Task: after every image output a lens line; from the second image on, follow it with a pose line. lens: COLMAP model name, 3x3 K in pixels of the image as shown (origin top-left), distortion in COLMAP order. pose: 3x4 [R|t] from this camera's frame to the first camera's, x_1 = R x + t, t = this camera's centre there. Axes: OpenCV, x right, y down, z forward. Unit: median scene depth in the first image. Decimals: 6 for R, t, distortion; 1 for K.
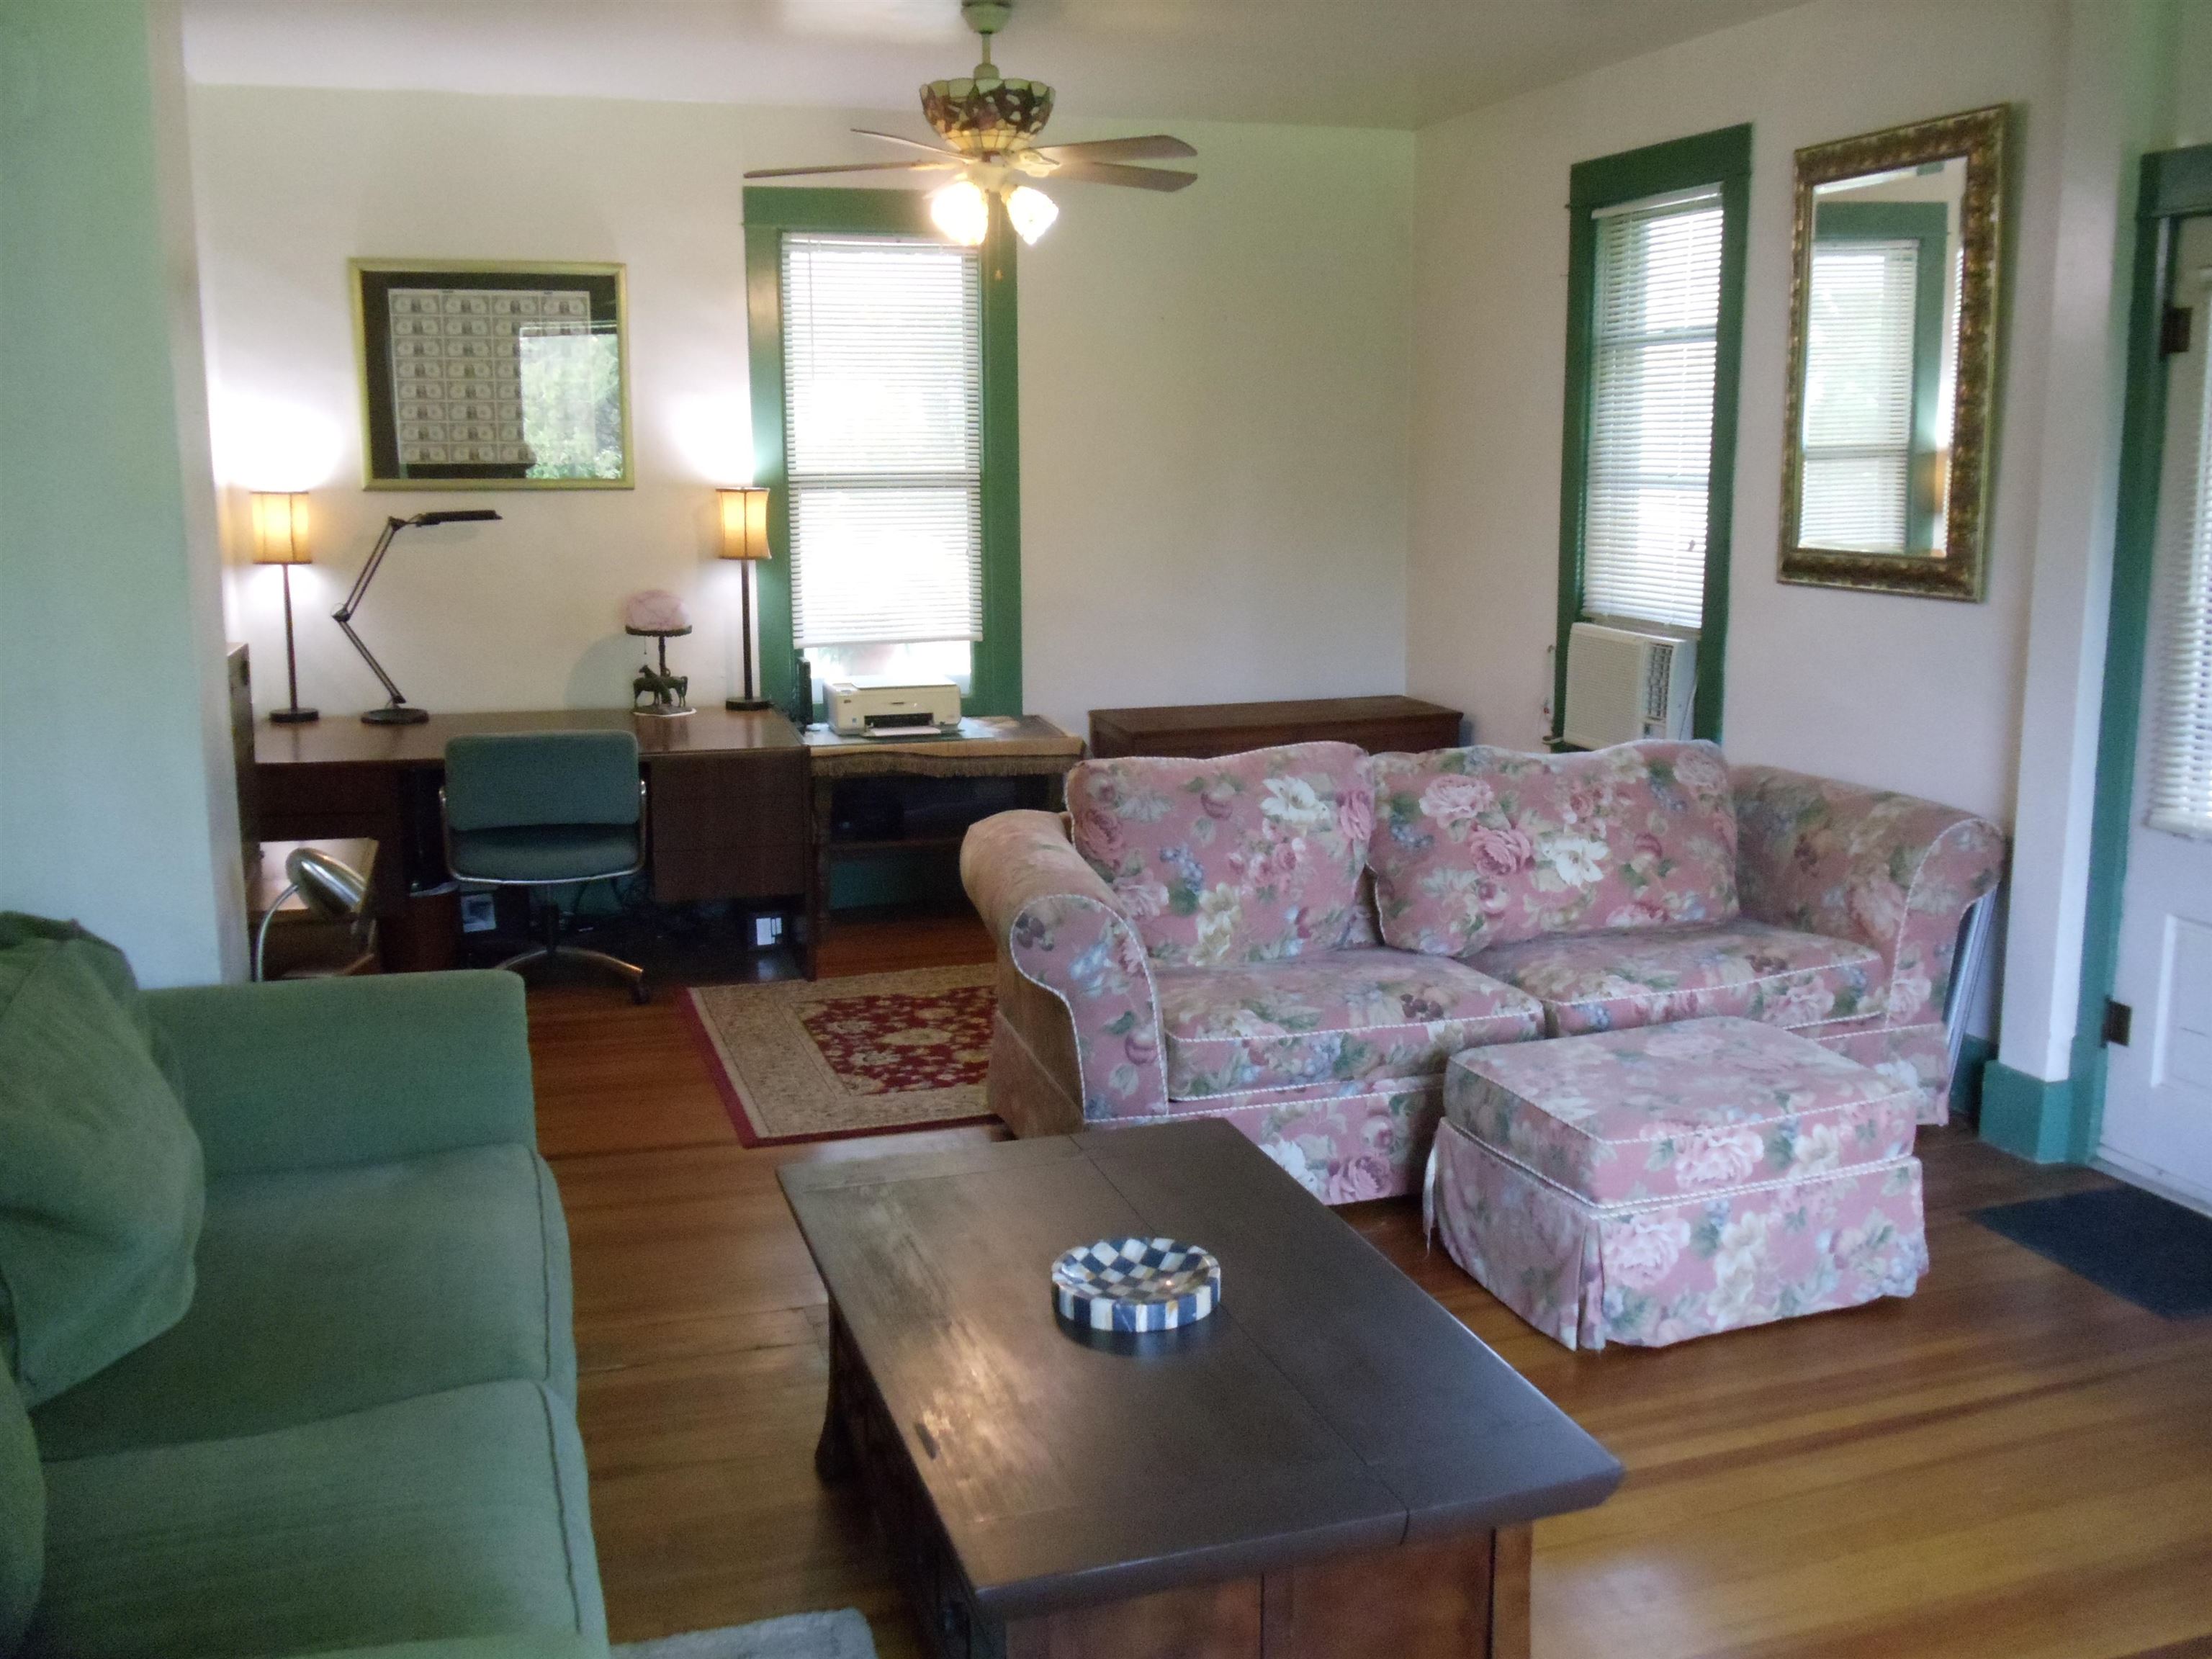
lens RADIAL K [[2110.6, 0, 1075.2], [0, 2110.6, 939.3], [0, 0, 1]] dist [-0.021891, -0.006983]
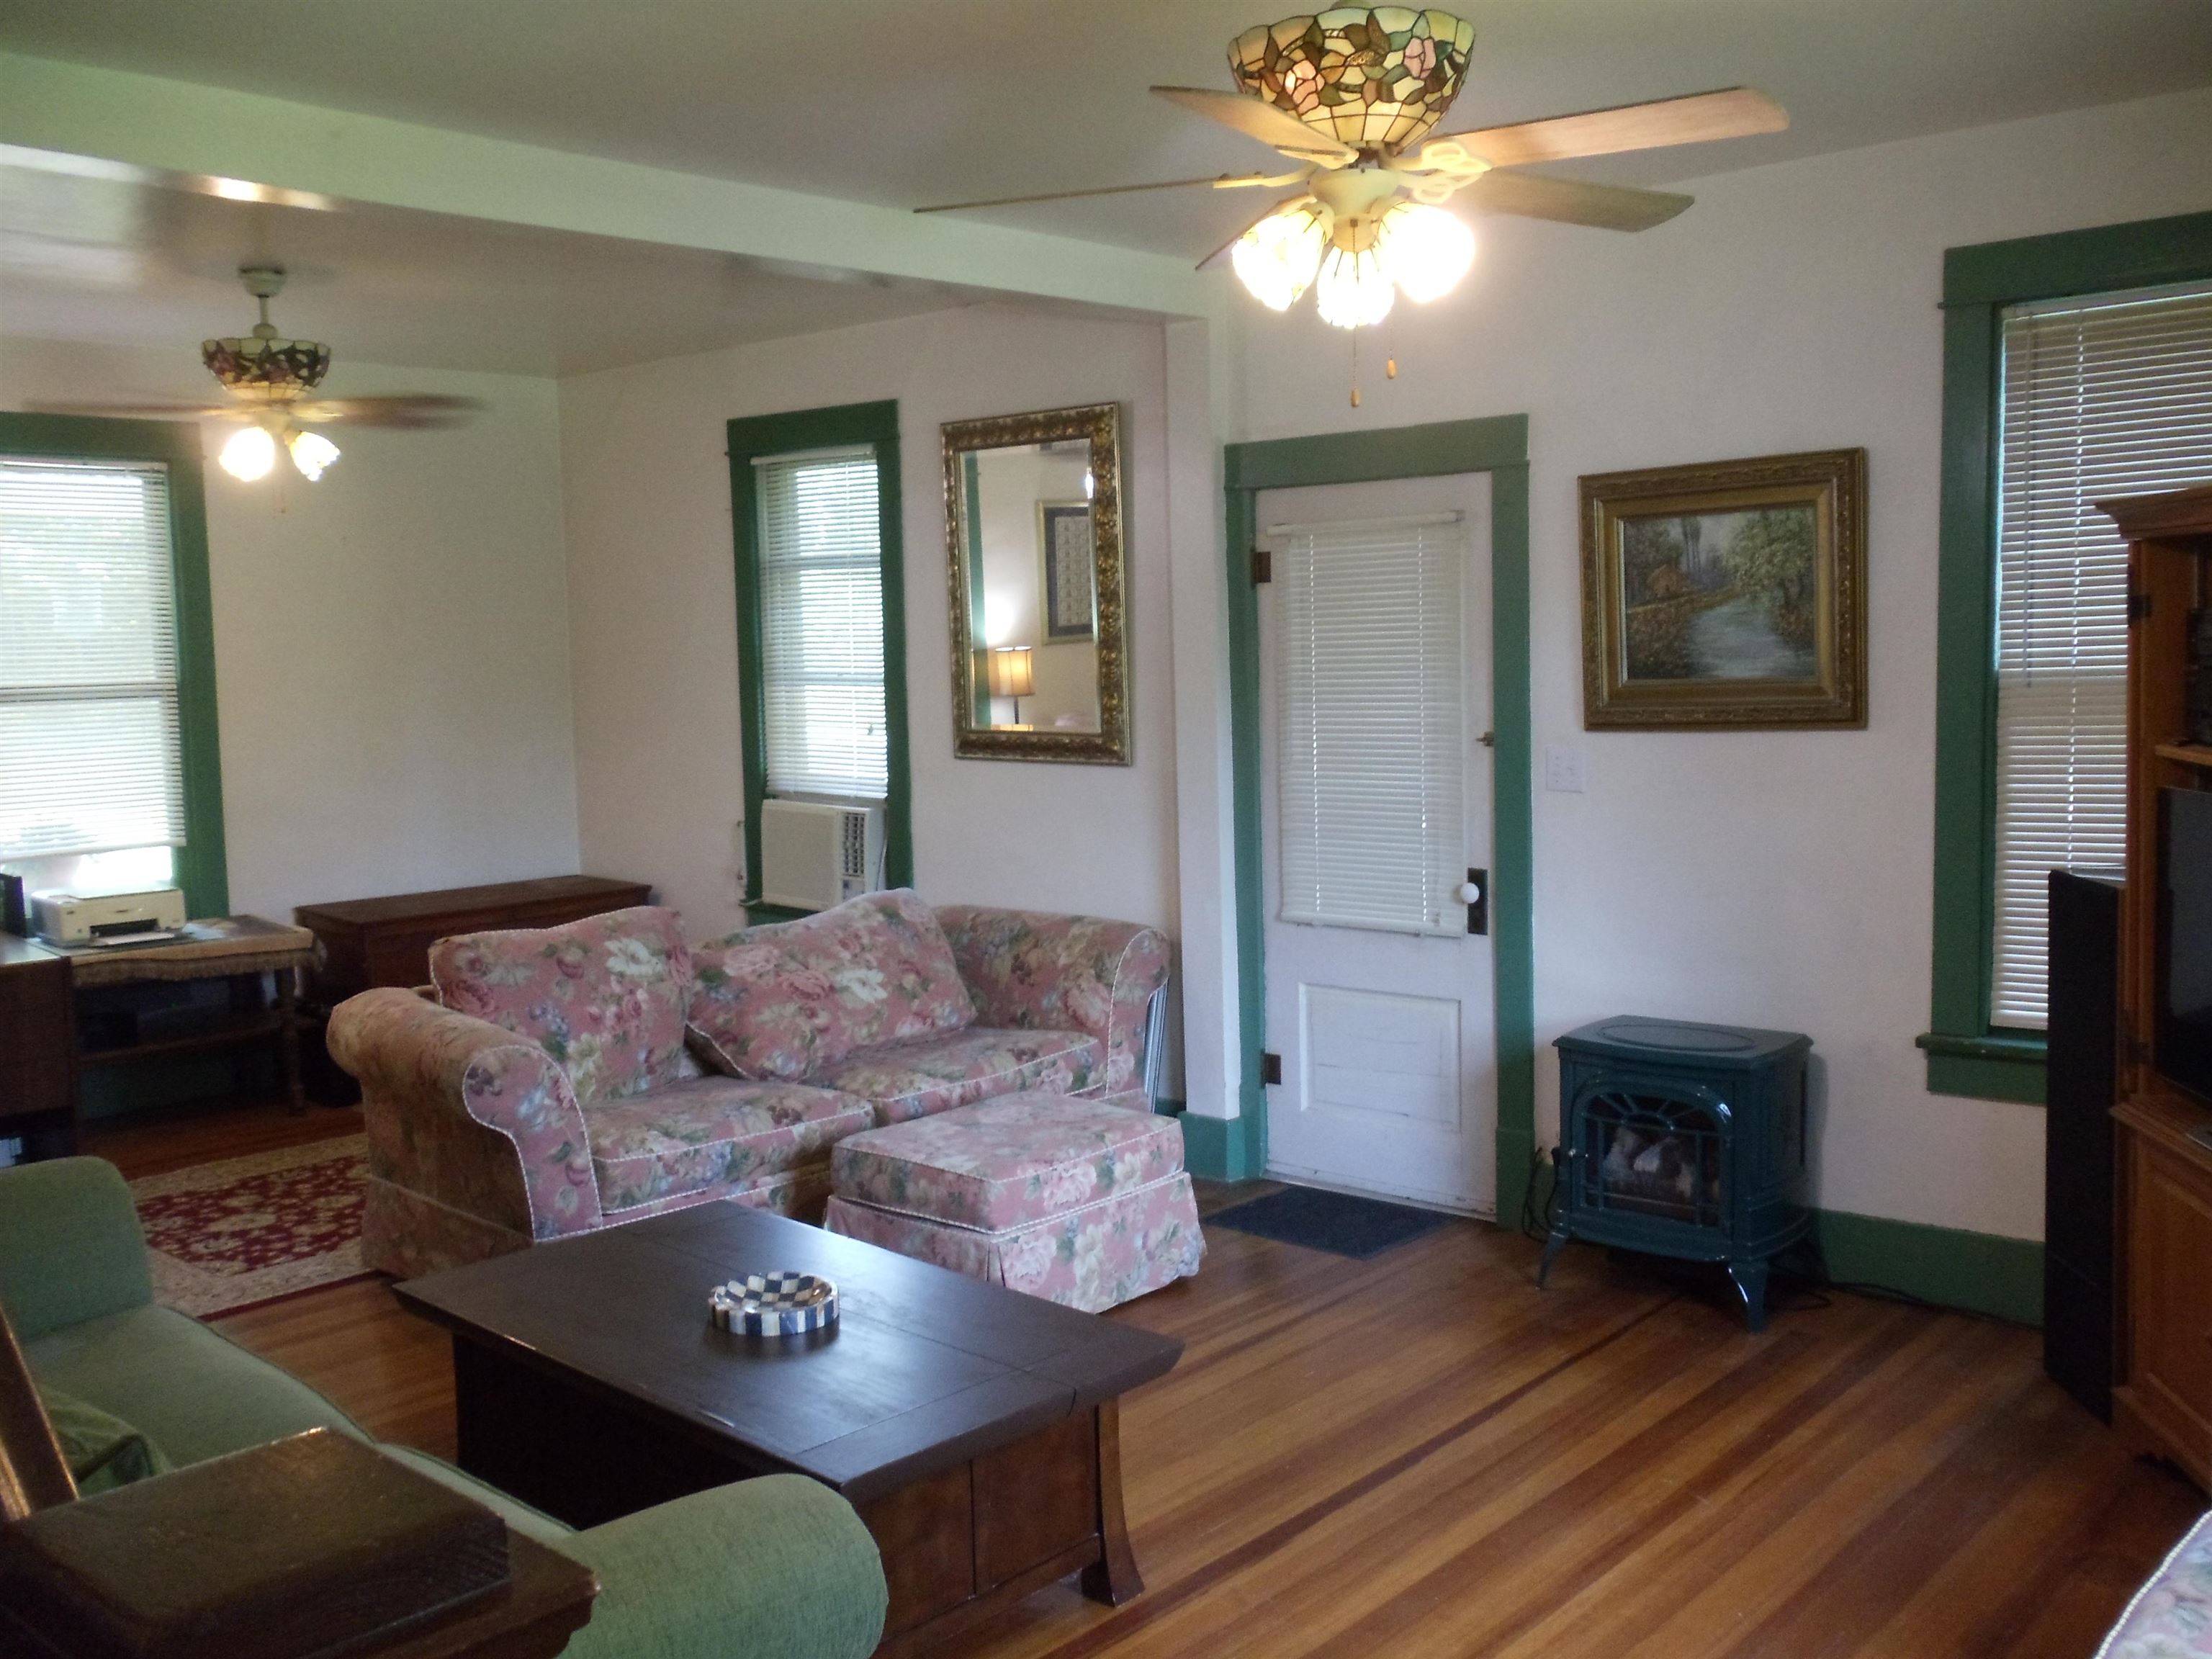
lens RADIAL K [[2150.4, 0, 1069.9], [0, 2150.4, 908.7], [0, 0, 1]] dist [-0.036783, 0.002125]
pose [[0.881633, -0.069621, 0.466771, -0.238224], [0.117801, 0.990216, -0.074807, 0.024760], [-0.456996, 0.120939, 0.881209, -0.161872]]
